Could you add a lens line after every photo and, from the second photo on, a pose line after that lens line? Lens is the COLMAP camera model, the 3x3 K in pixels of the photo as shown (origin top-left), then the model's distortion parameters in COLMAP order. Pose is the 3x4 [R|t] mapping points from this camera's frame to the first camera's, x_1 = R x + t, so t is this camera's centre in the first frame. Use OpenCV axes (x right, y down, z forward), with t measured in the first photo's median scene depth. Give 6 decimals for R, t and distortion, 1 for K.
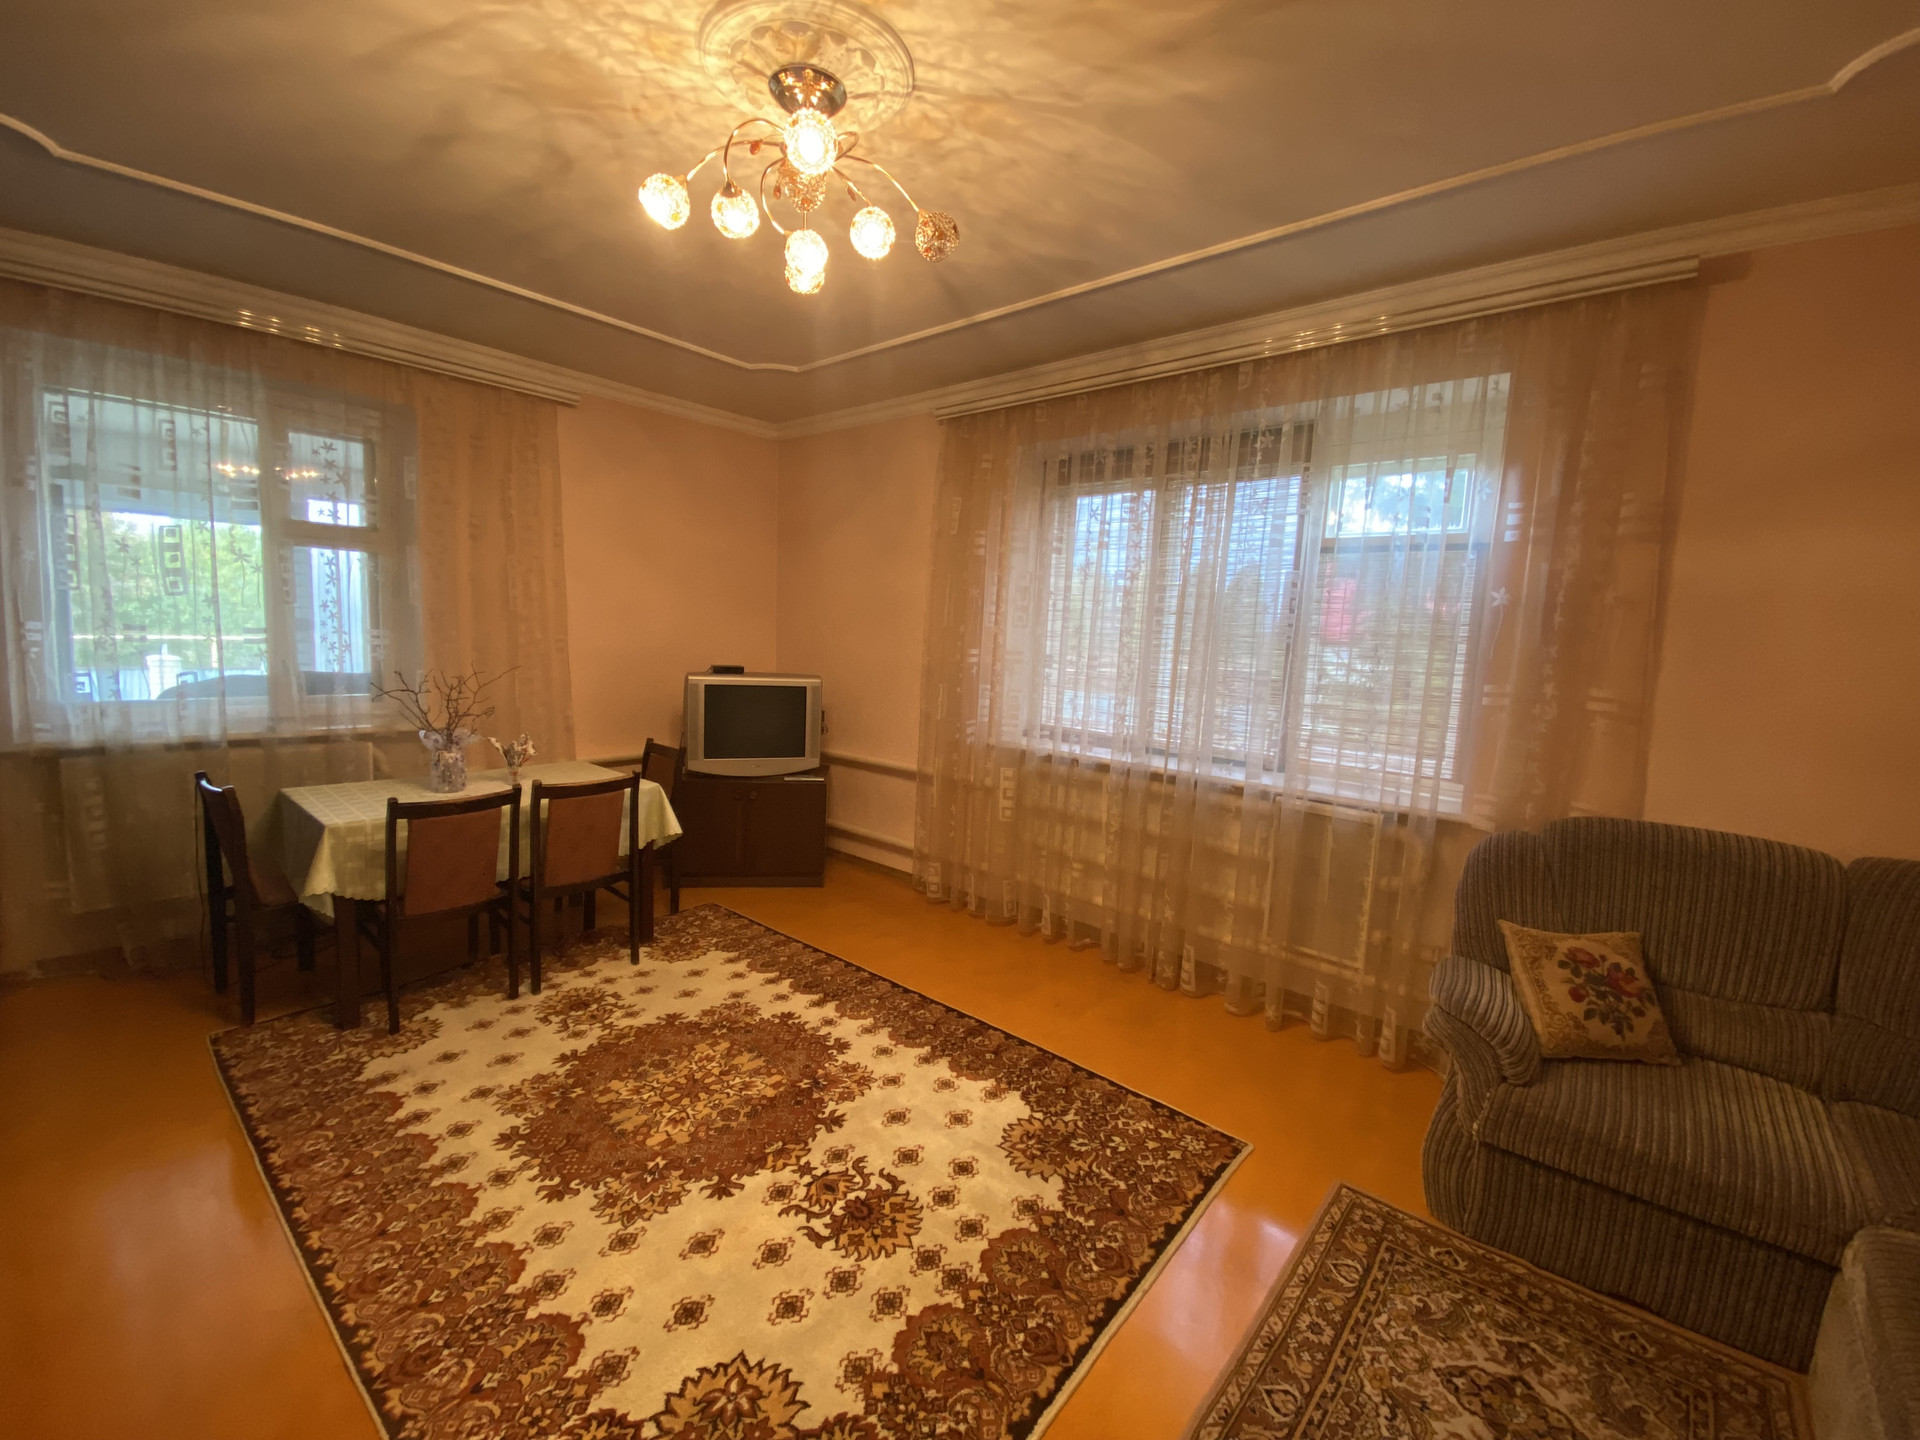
lens RADIAL K [[790.3, 0, 960.0], [0, 790.3, 720.0], [0, 0, 1]] dist [0.015003, -0.019640]
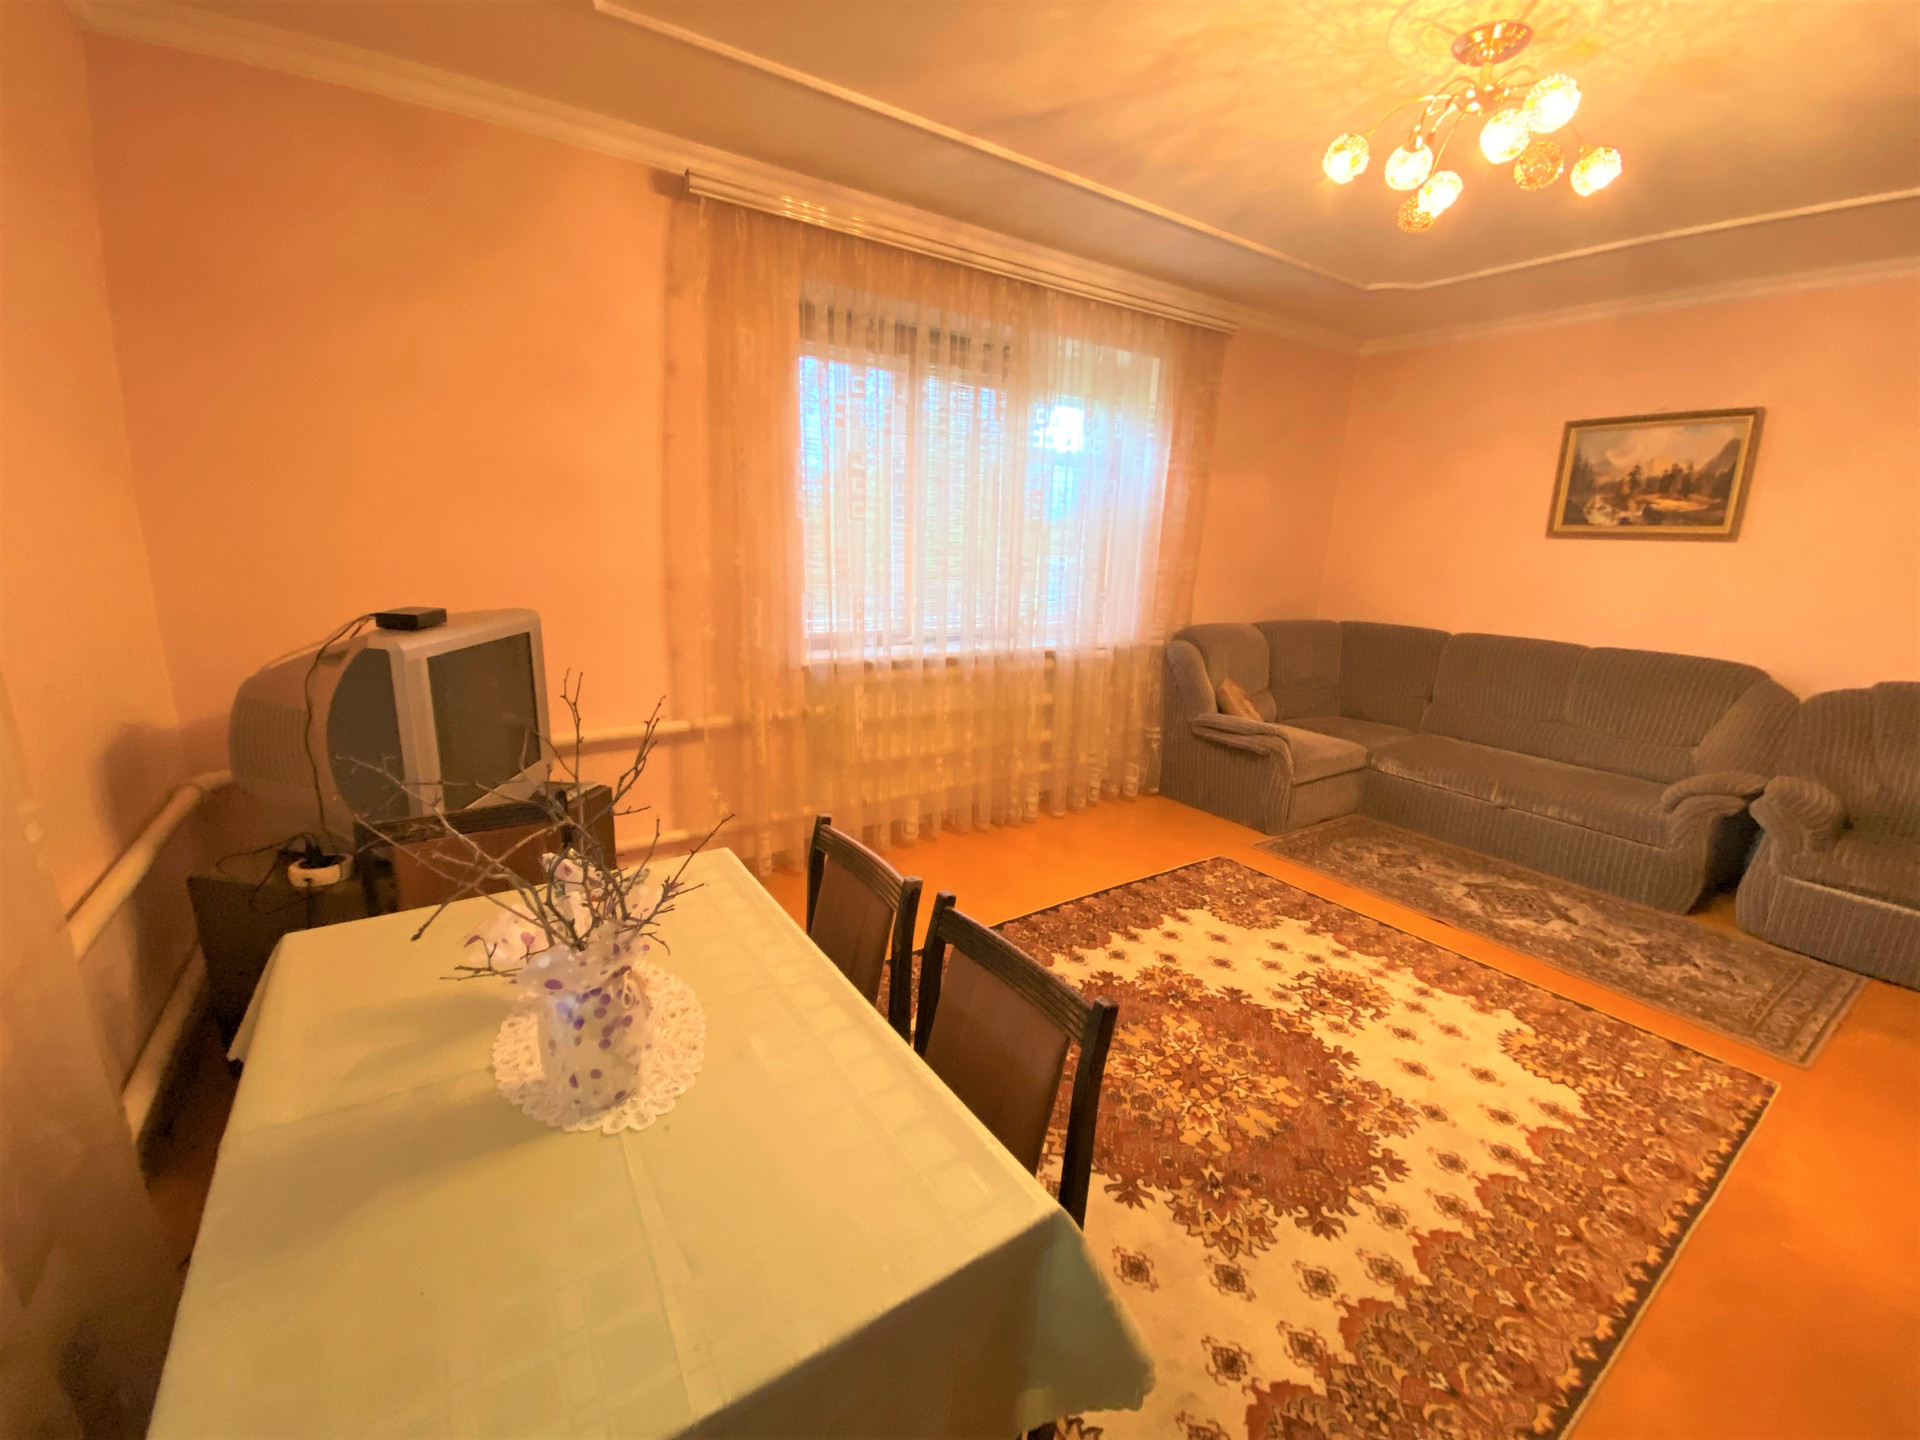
lens RADIAL K [[790.3, 0, 960.0], [0, 790.3, 720.0], [0, 0, 1]] dist [0.015003, -0.019640]
pose [[0.258501, -0.254794, 0.931803, -0.918104], [0.085295, 0.966841, 0.240712, -0.126994], [-0.962238, 0.017254, 0.271662, 0.813601]]
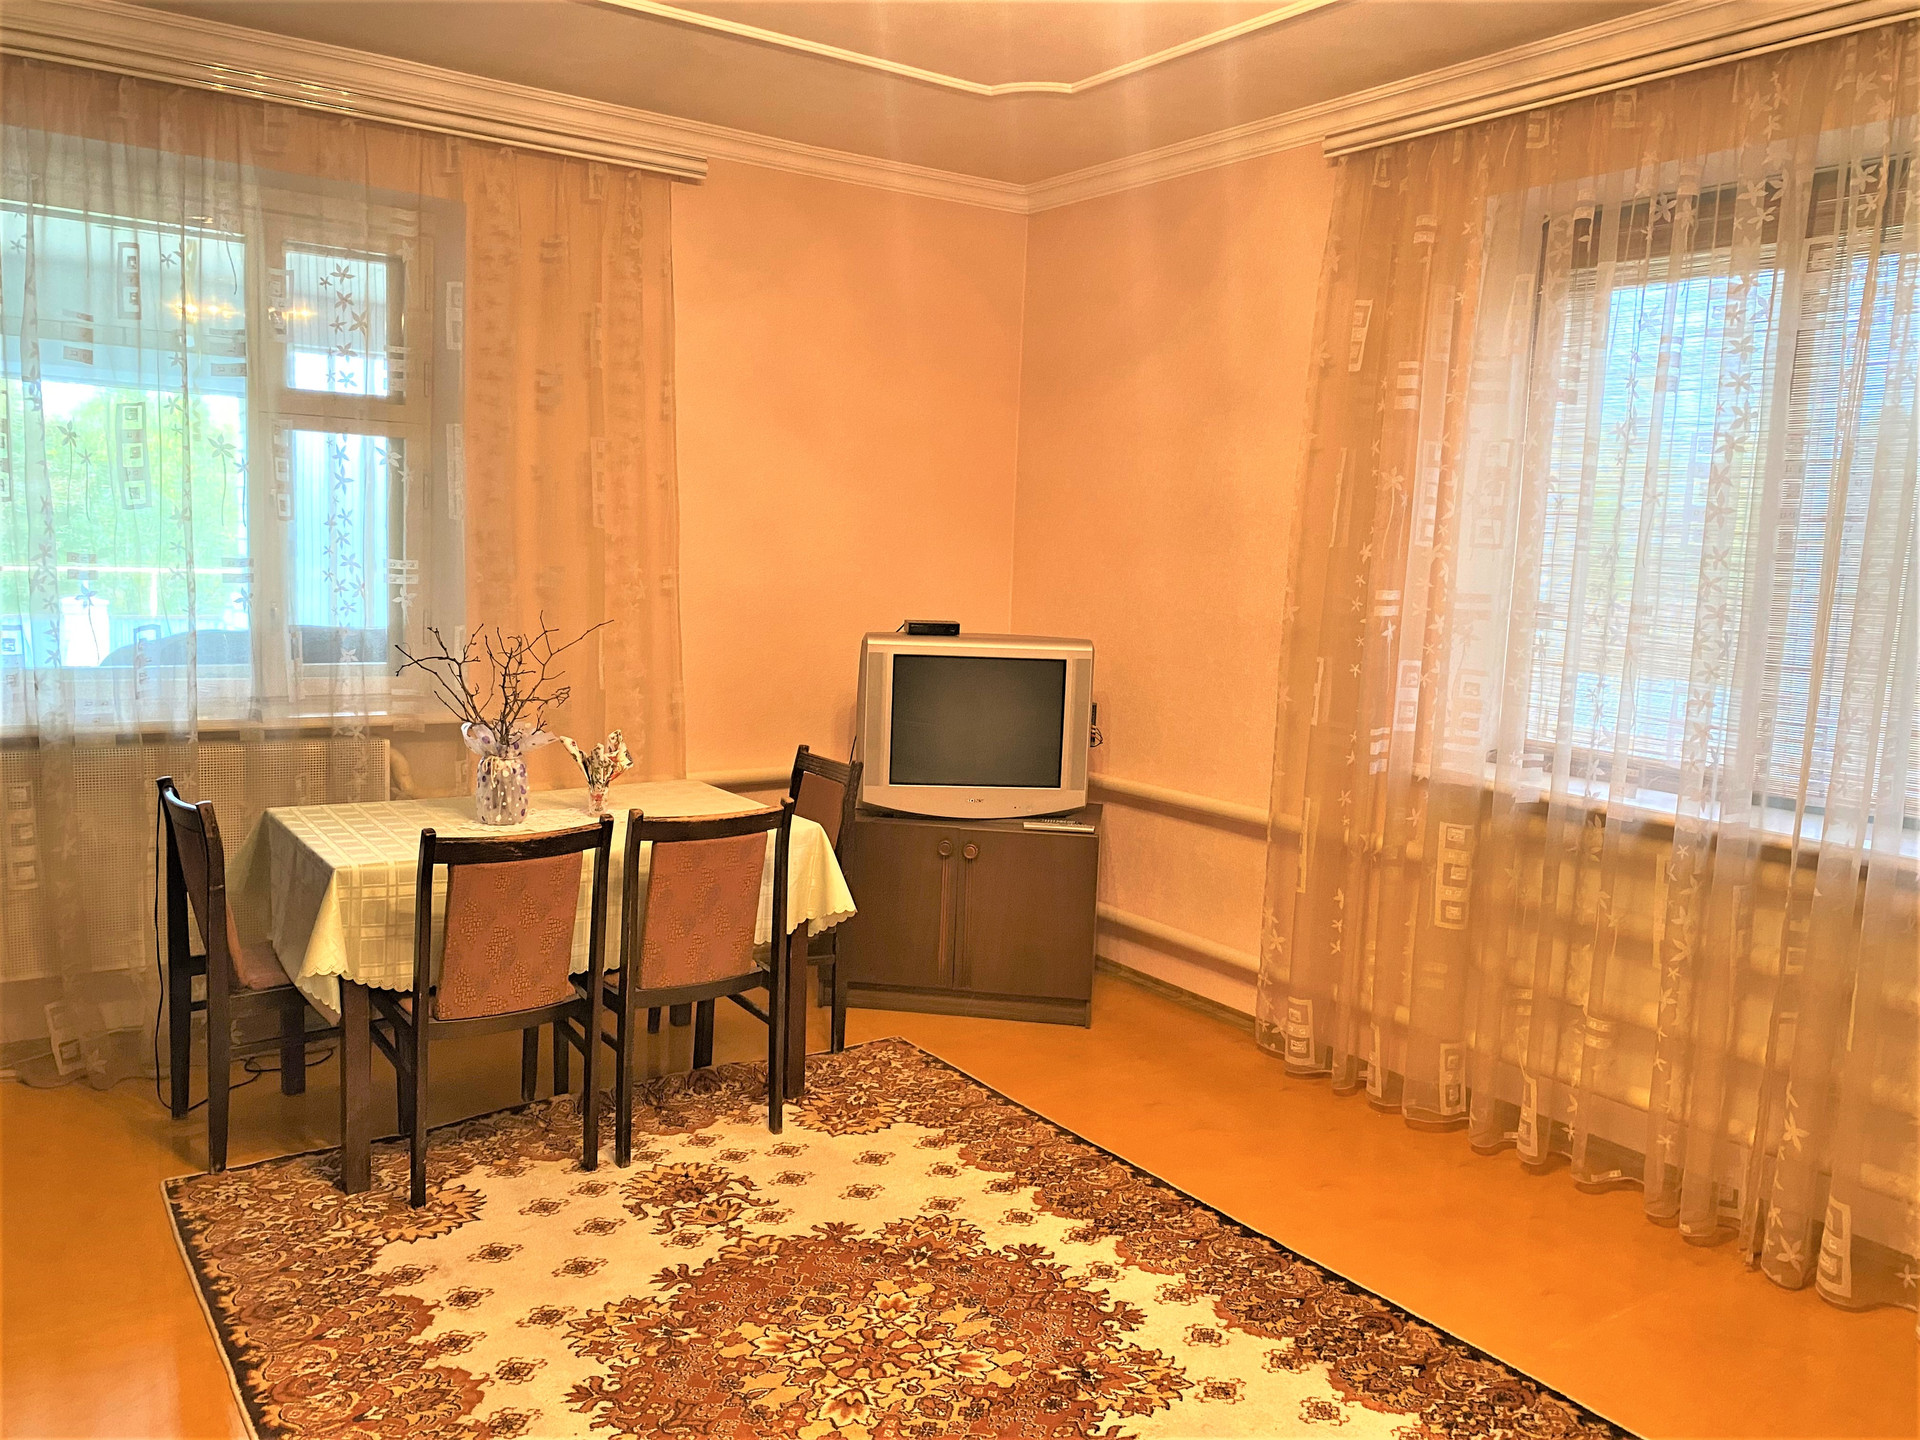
lens RADIAL K [[1496.0, 0, 956.5], [0, 1496.0, 700.1], [0, 0, 1]] dist [0.057934, -0.088353]
pose [[0.966451, 0.021146, -0.255980, -0.005214], [-0.024624, 0.999643, -0.010386, -0.002083], [0.255669, 0.016341, 0.966626, -0.045559]]
